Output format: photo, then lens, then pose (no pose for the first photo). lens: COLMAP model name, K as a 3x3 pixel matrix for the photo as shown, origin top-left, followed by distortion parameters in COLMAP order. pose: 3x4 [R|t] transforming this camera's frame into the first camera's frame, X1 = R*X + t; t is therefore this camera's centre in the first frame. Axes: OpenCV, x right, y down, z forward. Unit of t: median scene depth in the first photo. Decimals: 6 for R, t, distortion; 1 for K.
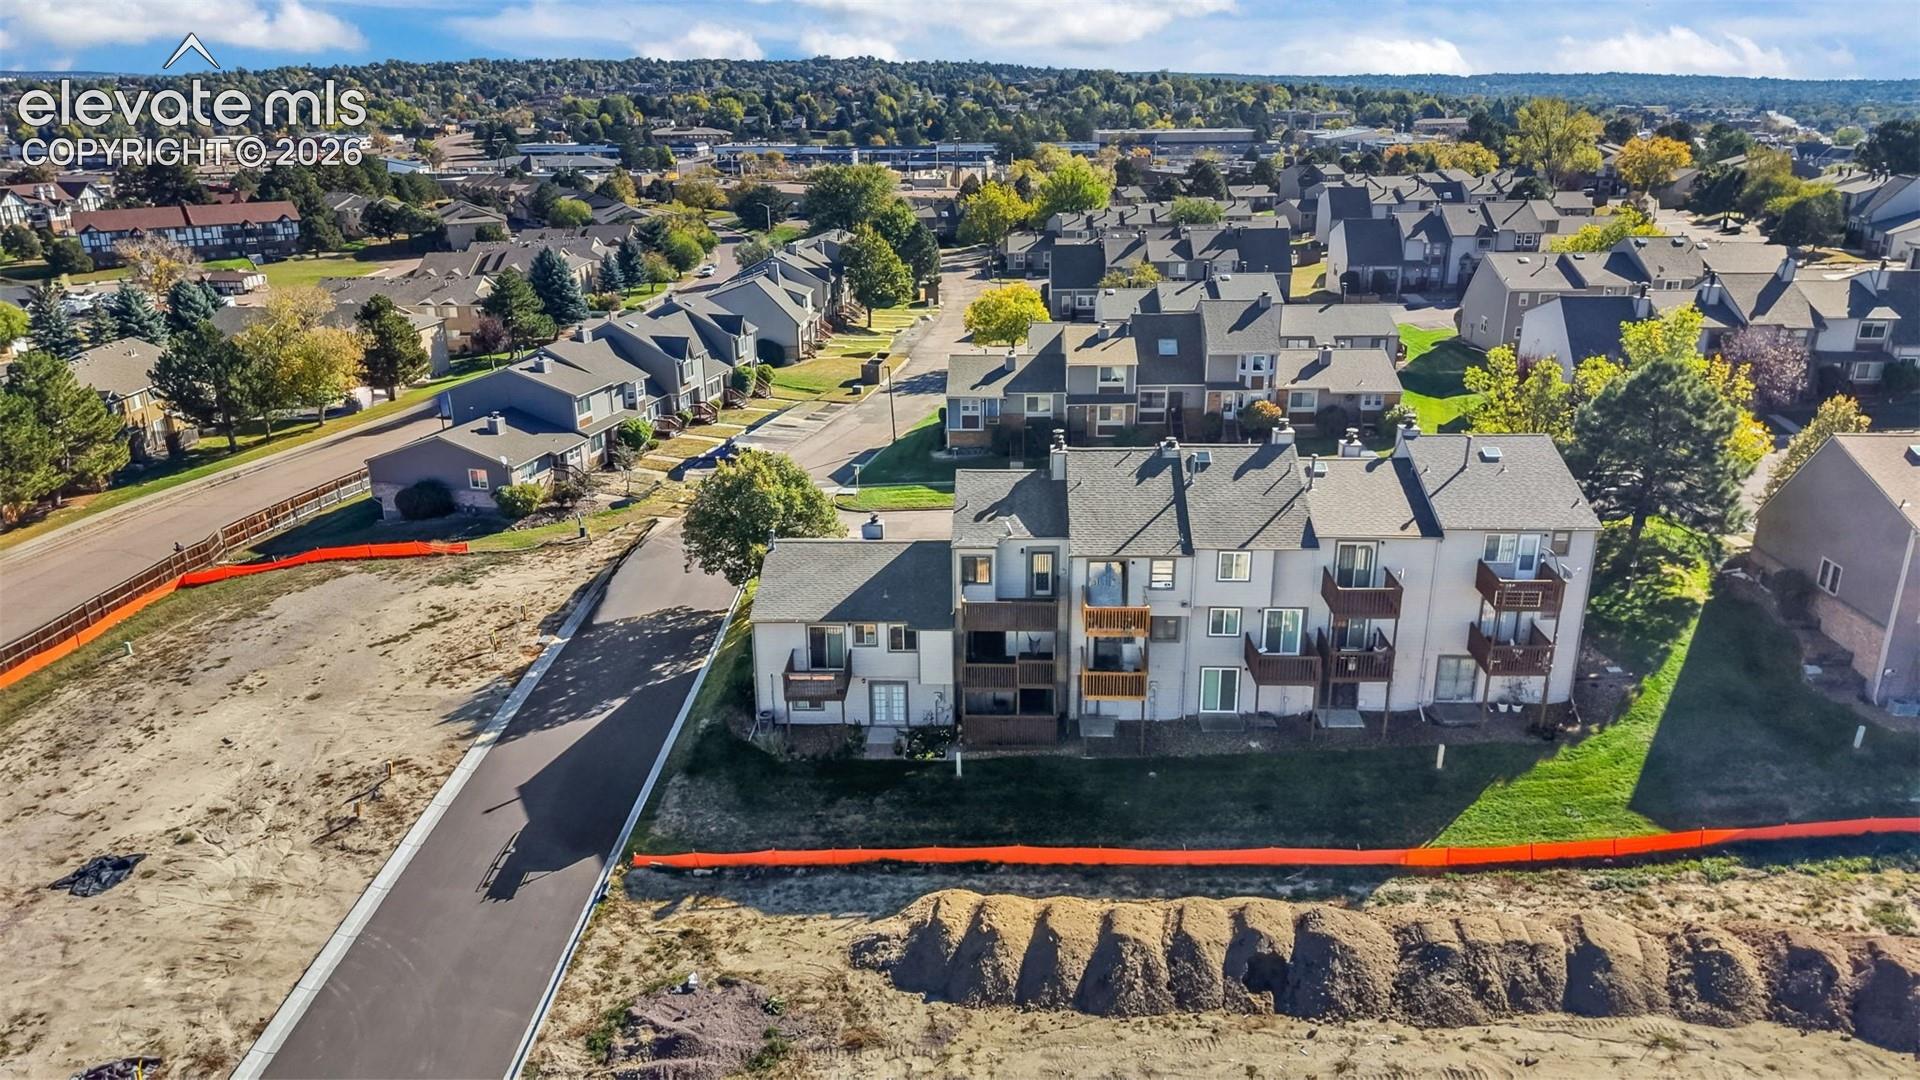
lens RADIAL K [[1273.9, 0, 964.6], [0, 1273.9, 532.0], [0, 0, 1]] dist [0.055476, -0.083642]
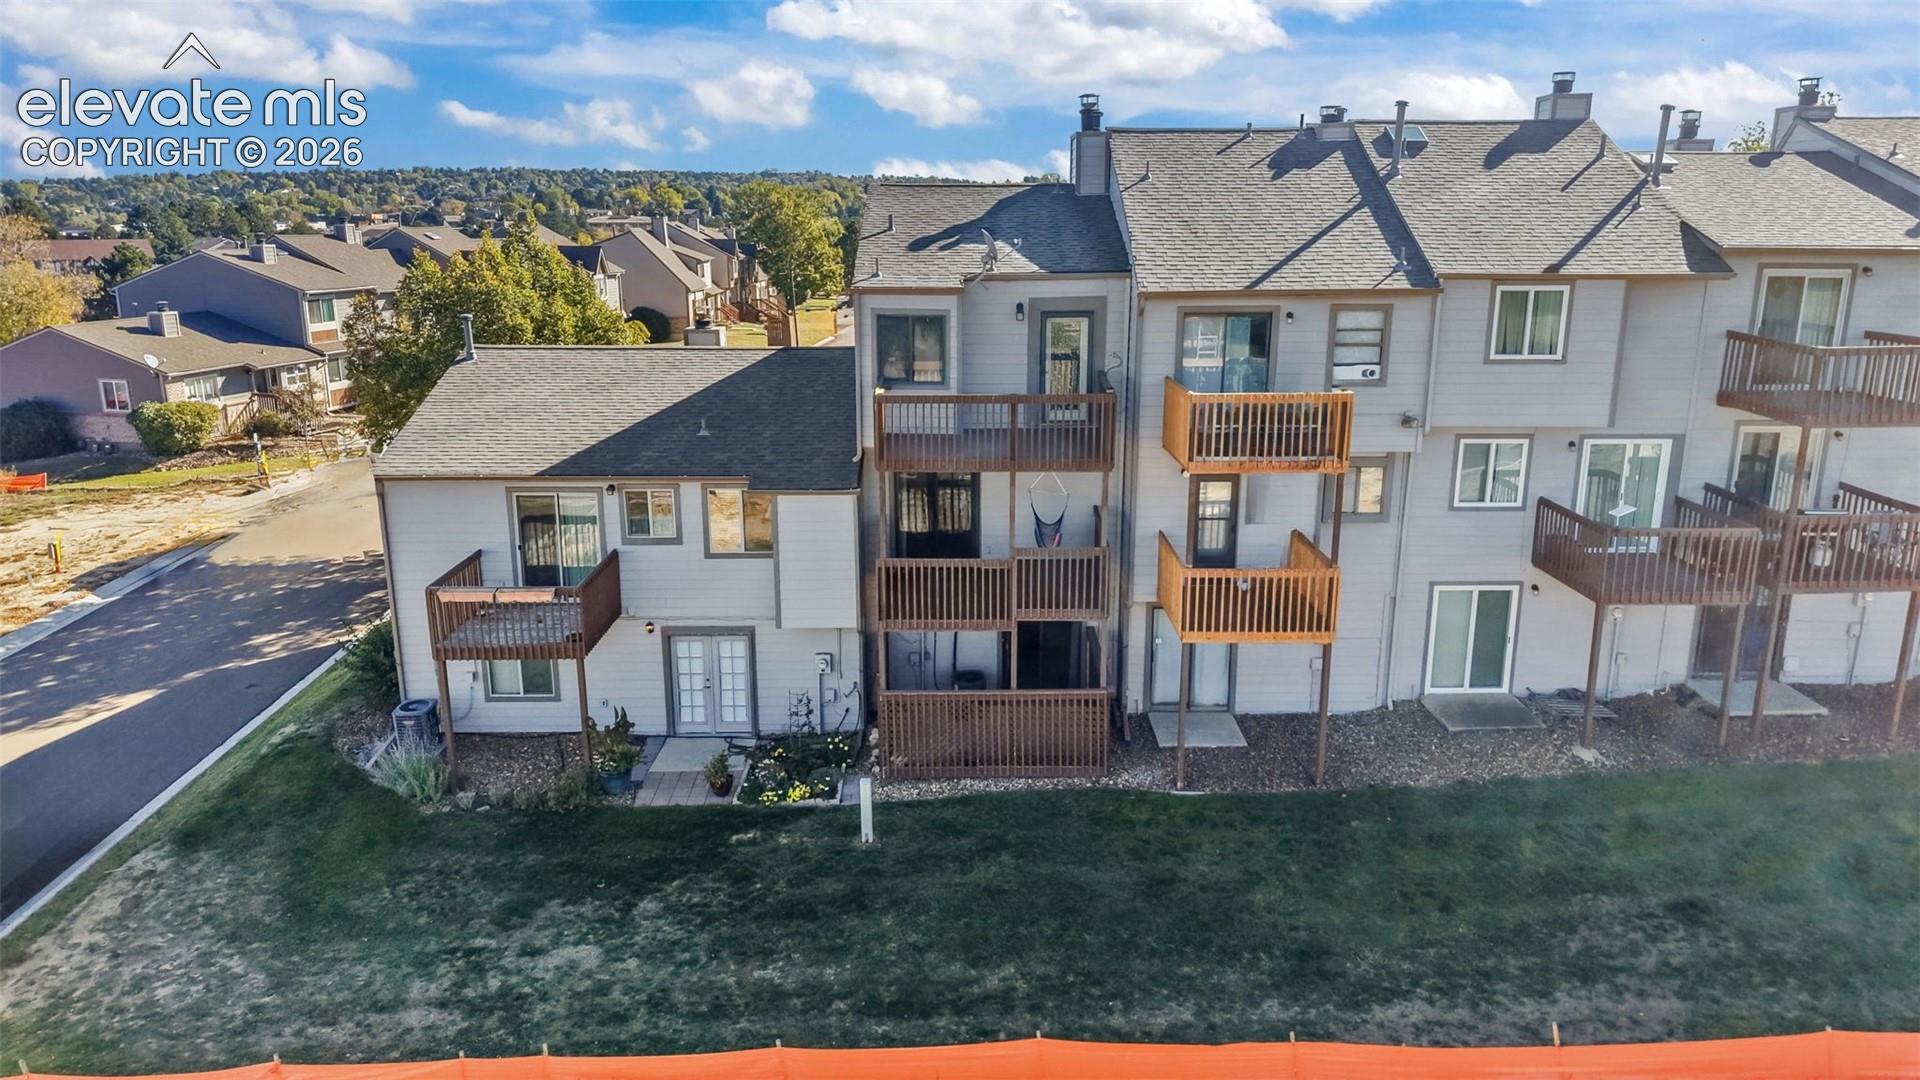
lens RADIAL K [[1293.7, 0, 967.2], [0, 1293.7, 538.0], [0, 0, 1]] dist [-0.001905, -0.002226]
pose [[0.999080, -0.001307, 0.042859, 0.008752], [0.004821, 0.996621, -0.081992, 0.123256], [-0.042607, 0.082123, 0.995711, 0.560255]]
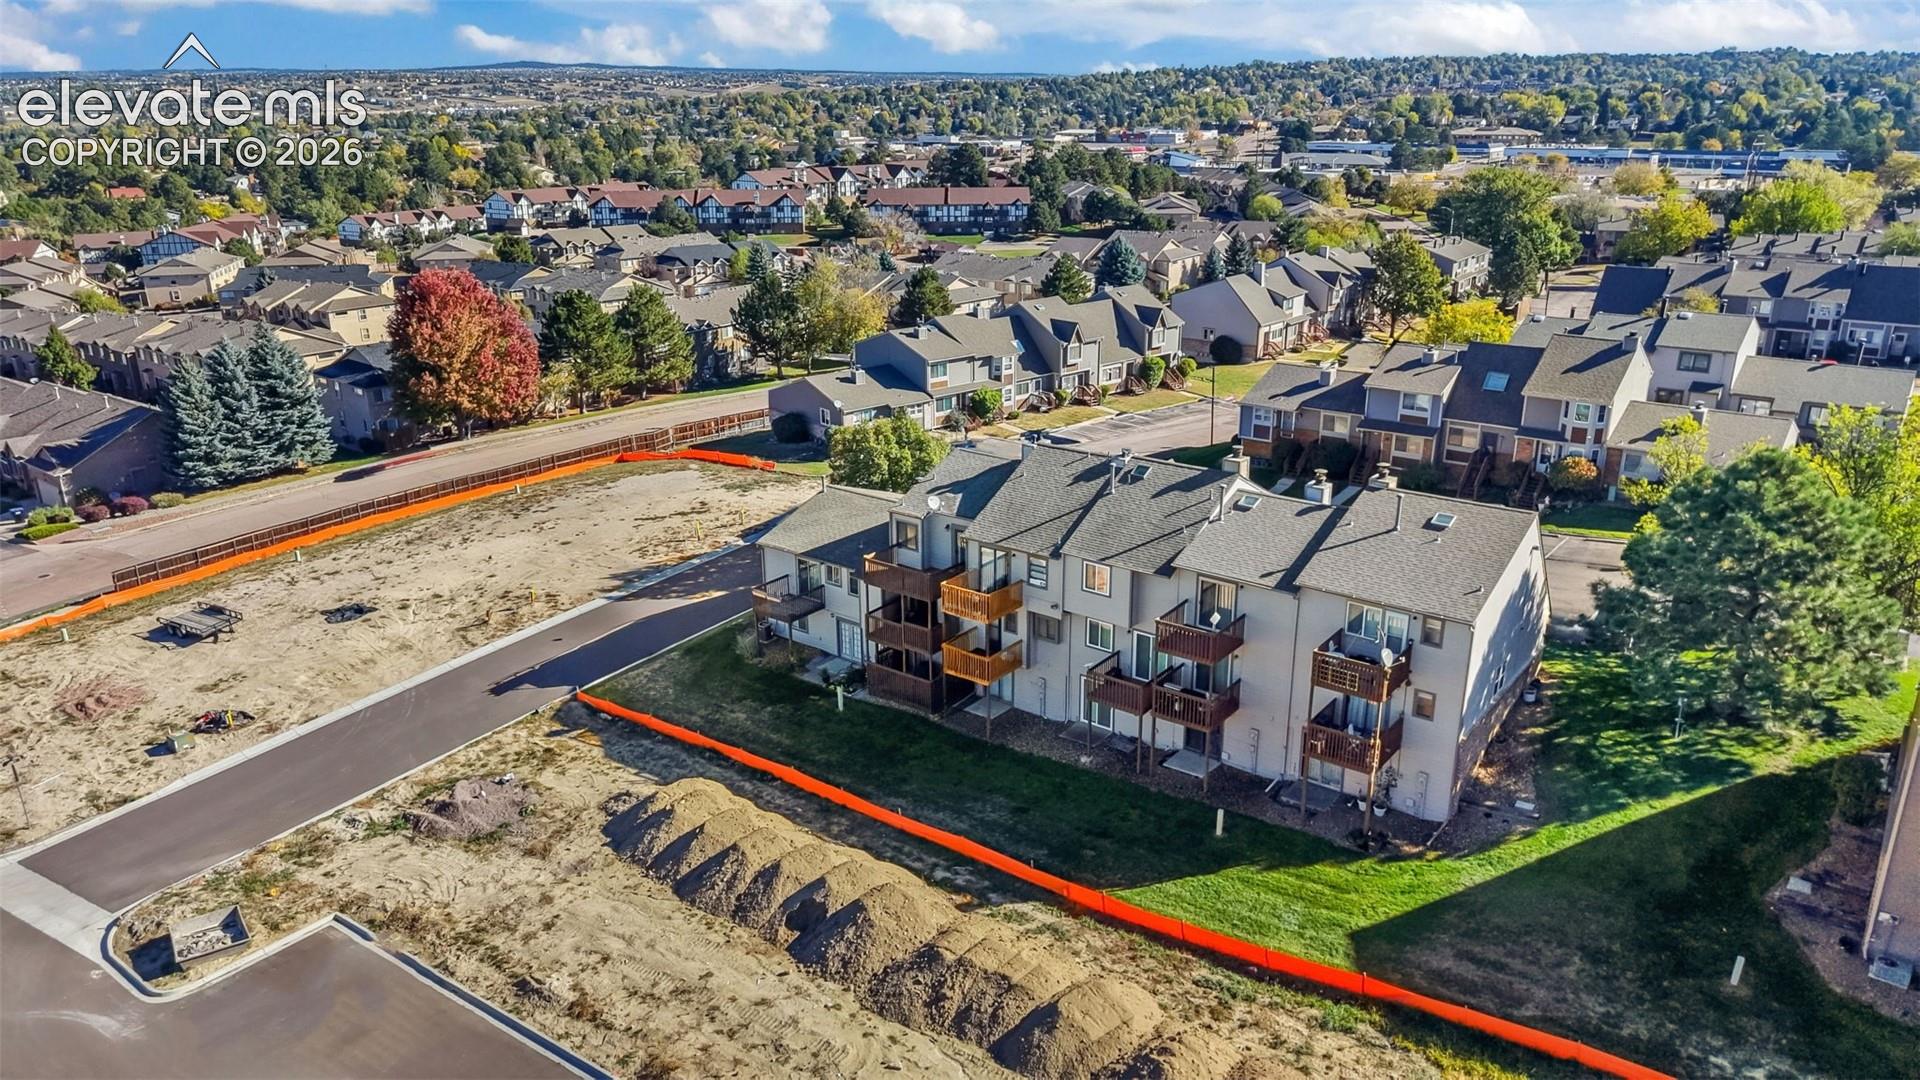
lens RADIAL K [[1273.9, 0, 964.6], [0, 1273.9, 532.0], [0, 0, 1]] dist [0.055476, -0.083642]
pose [[0.815770, 0.188316, -0.546860, 0.625361], [-0.187523, 0.980551, 0.057927, -0.044240], [0.547133, 0.055294, 0.835218, 0.110109]]
